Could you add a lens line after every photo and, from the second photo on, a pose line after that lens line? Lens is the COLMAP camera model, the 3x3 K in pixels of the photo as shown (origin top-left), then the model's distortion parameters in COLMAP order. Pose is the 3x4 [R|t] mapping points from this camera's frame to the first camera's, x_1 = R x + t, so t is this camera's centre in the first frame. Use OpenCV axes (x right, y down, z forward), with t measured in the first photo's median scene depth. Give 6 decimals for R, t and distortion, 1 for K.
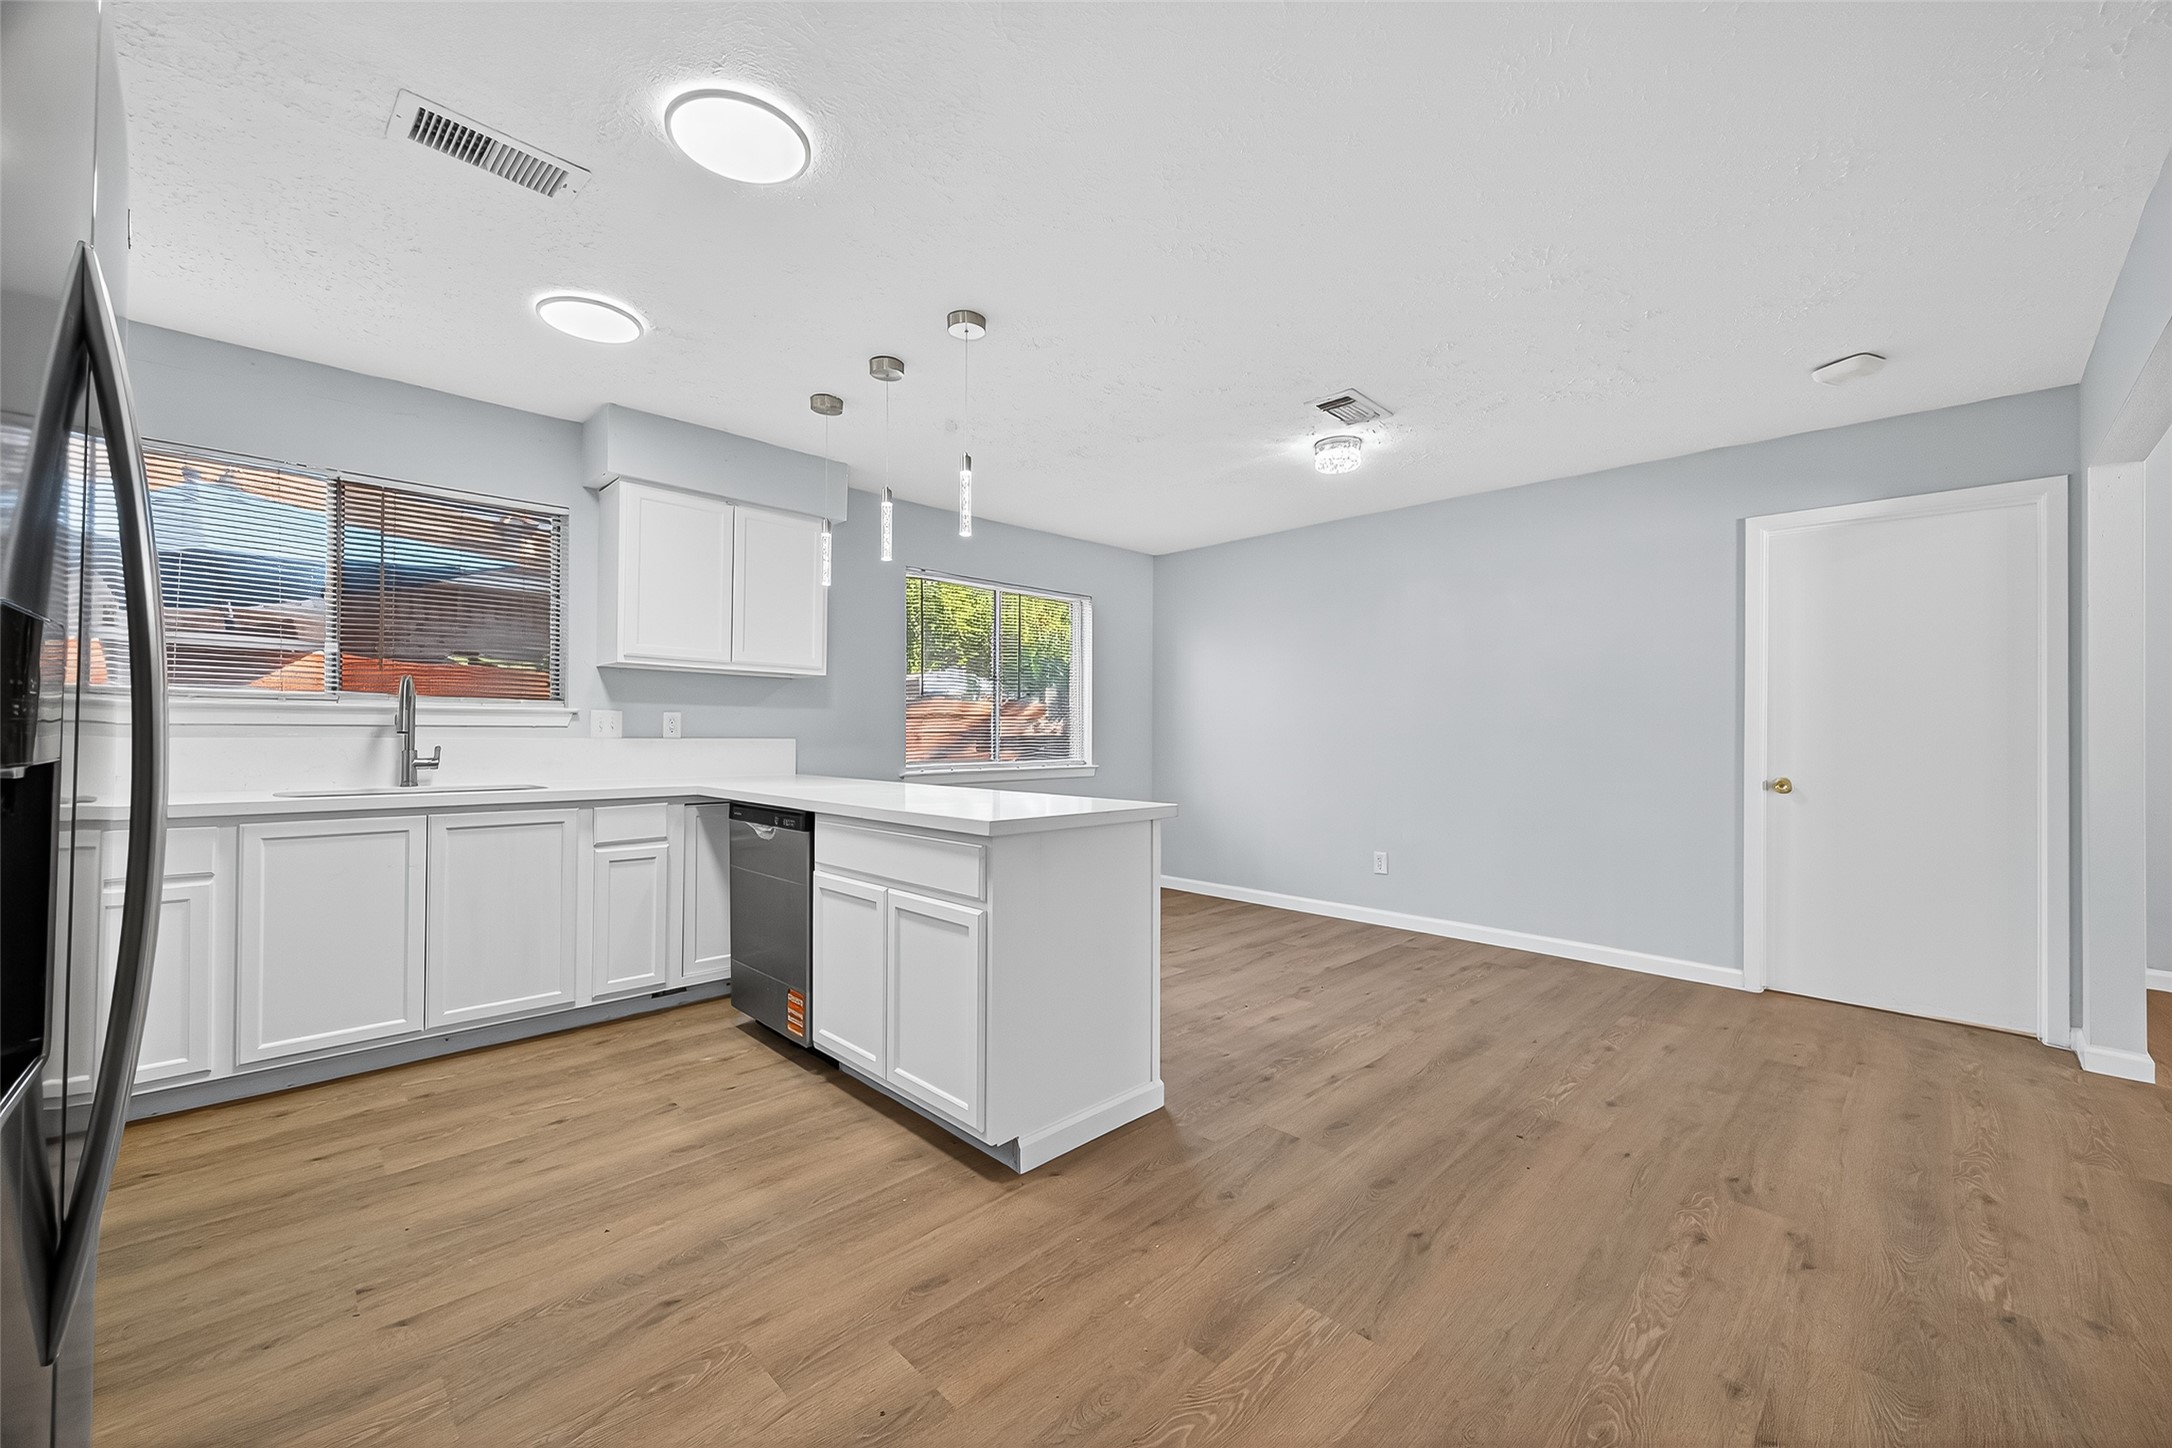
lens RADIAL K [[845.1, 0, 1088.7], [0, 845.1, 728.7], [0, 0, 1]] dist [0.006974, -0.001909]
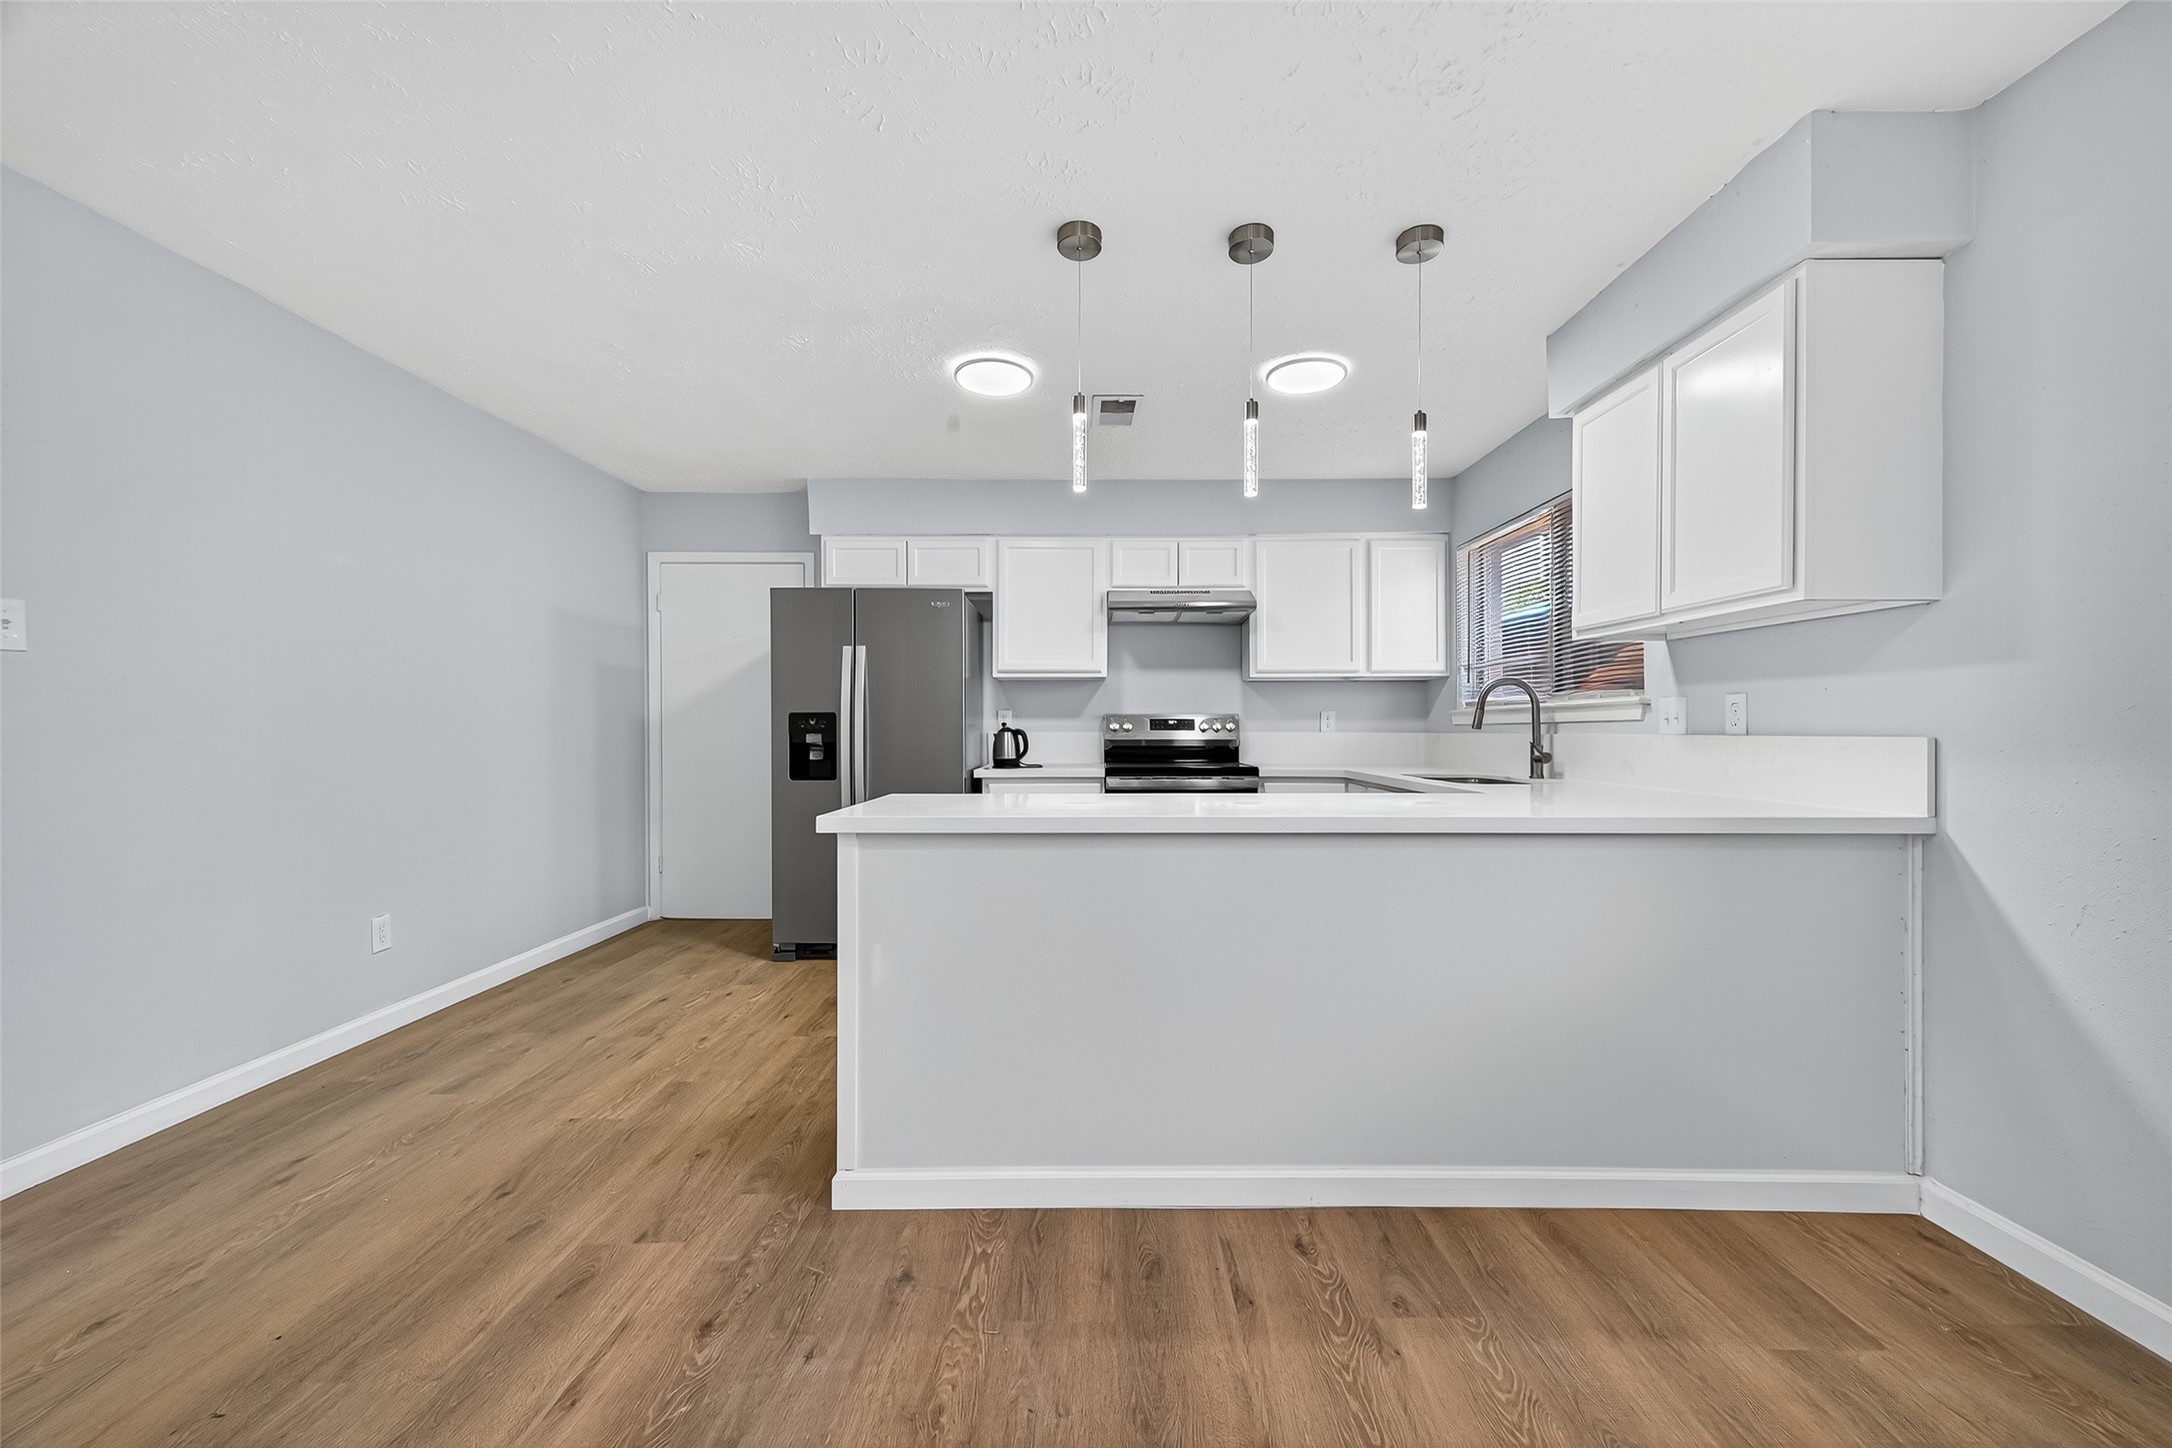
lens RADIAL K [[845.1, 0, 1080.4], [0, 845.1, 721.0], [0, 0, 1]] dist [0.006974, -0.001909]
pose [[-0.715730, -0.017162, -0.698167, 0.351242], [-0.000223, 0.999704, -0.024345, 0.018665], [0.698378, -0.017269, -0.715521, 1.282414]]
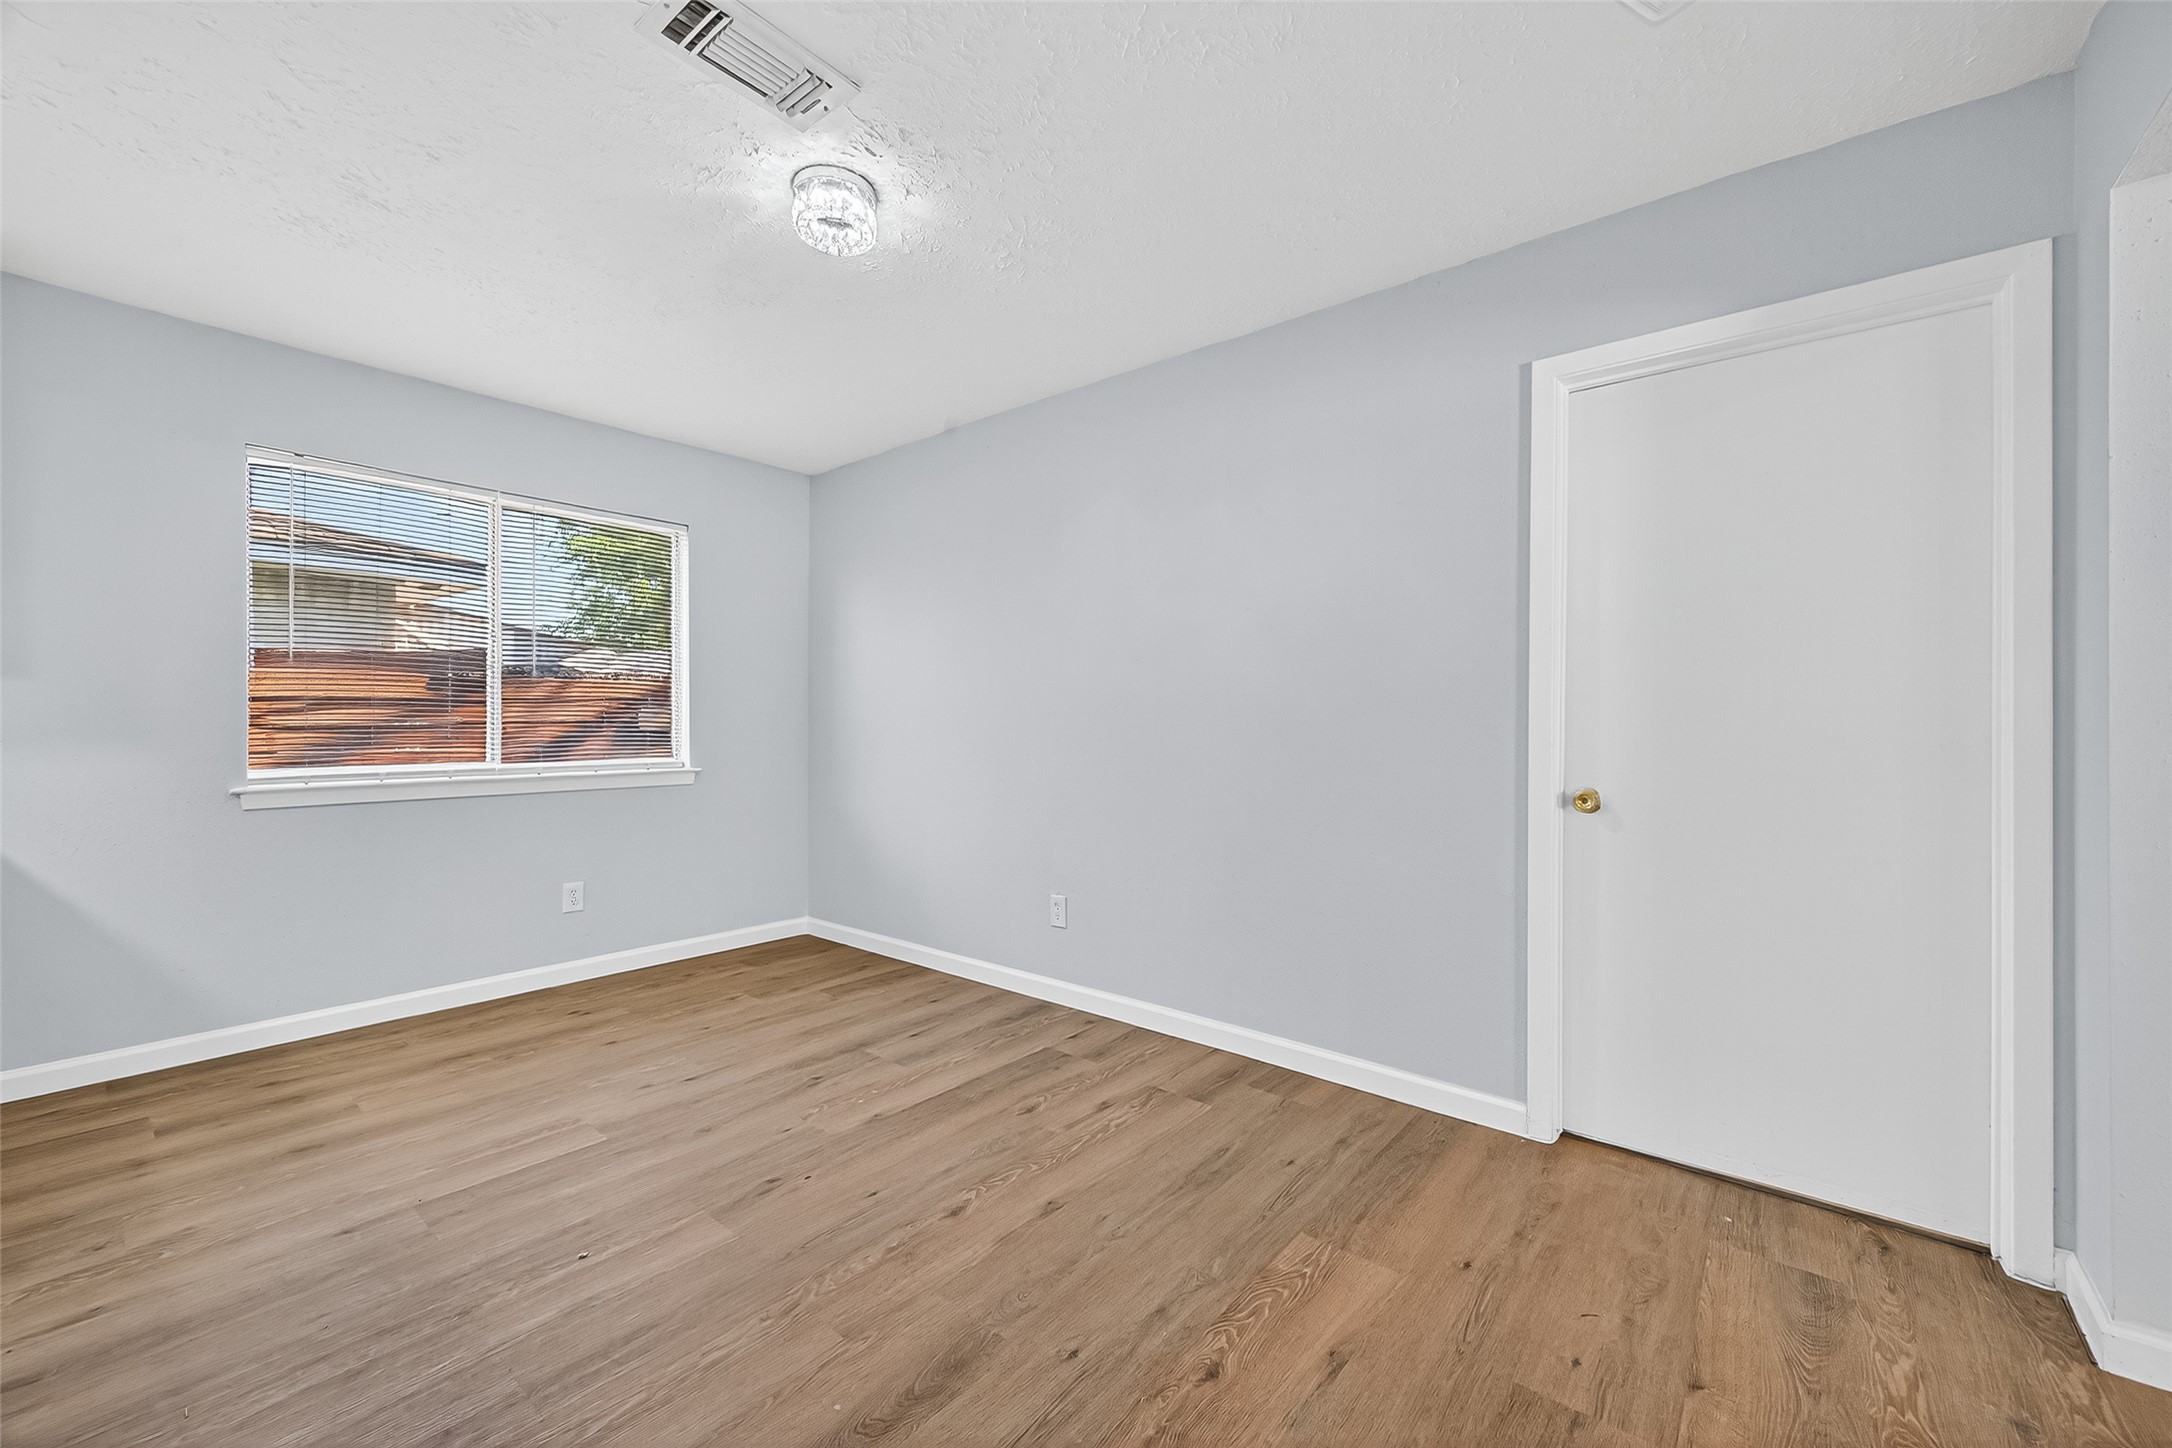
lens RADIAL K [[845.1, 0, 1088.3], [0, 845.1, 727.1], [0, 0, 1]] dist [0.006974, -0.001909]
pose [[0.995467, -0.005333, 0.094962, 0.455447], [0.004441, 0.999944, 0.009602, 0.008157], [-0.095008, -0.009137, 0.995435, 0.484959]]
